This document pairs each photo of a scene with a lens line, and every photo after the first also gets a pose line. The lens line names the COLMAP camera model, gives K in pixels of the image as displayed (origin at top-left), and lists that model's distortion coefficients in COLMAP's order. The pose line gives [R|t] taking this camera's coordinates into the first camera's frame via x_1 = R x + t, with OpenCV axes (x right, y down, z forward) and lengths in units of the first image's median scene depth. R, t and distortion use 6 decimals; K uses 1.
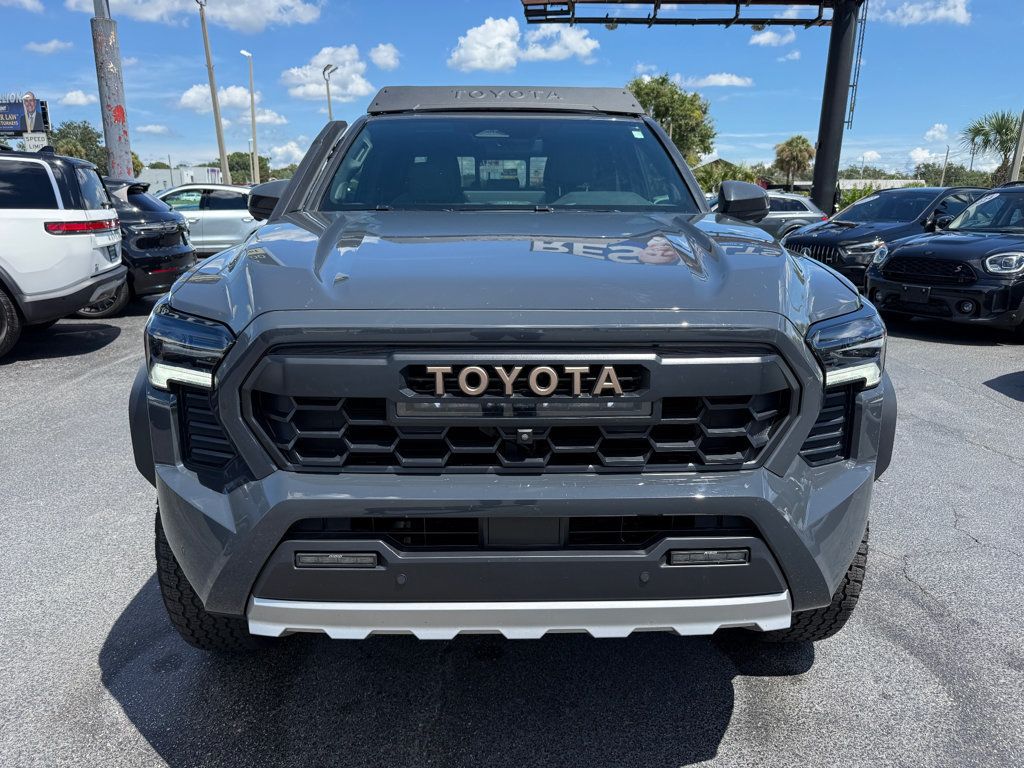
lens RADIAL K [[747.6, 0, 512.0], [0, 747.6, 384.0], [0, 0, 1]] dist [0.015311, -0.011032]
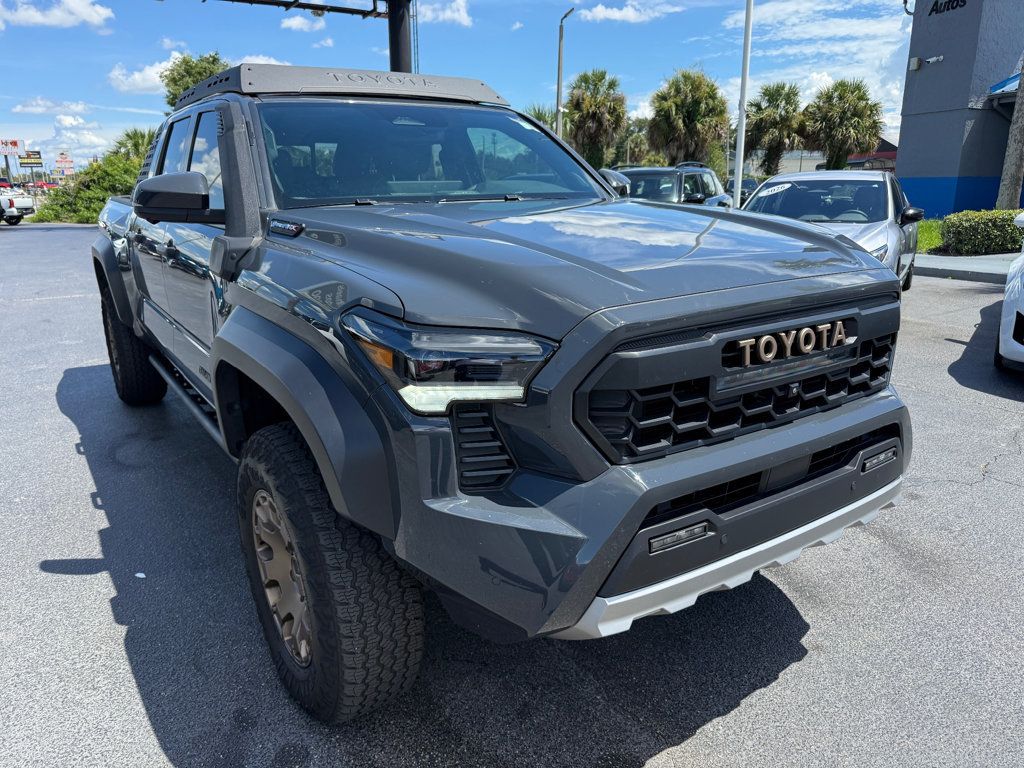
lens RADIAL K [[747.6, 0, 512.0], [0, 747.6, 384.0], [0, 0, 1]] dist [0.015311, -0.011032]
pose [[0.843613, -0.160555, 0.512386, -0.909836], [0.150938, 0.986680, 0.060664, -0.073531], [-0.515301, 0.026162, 0.856610, 0.212300]]
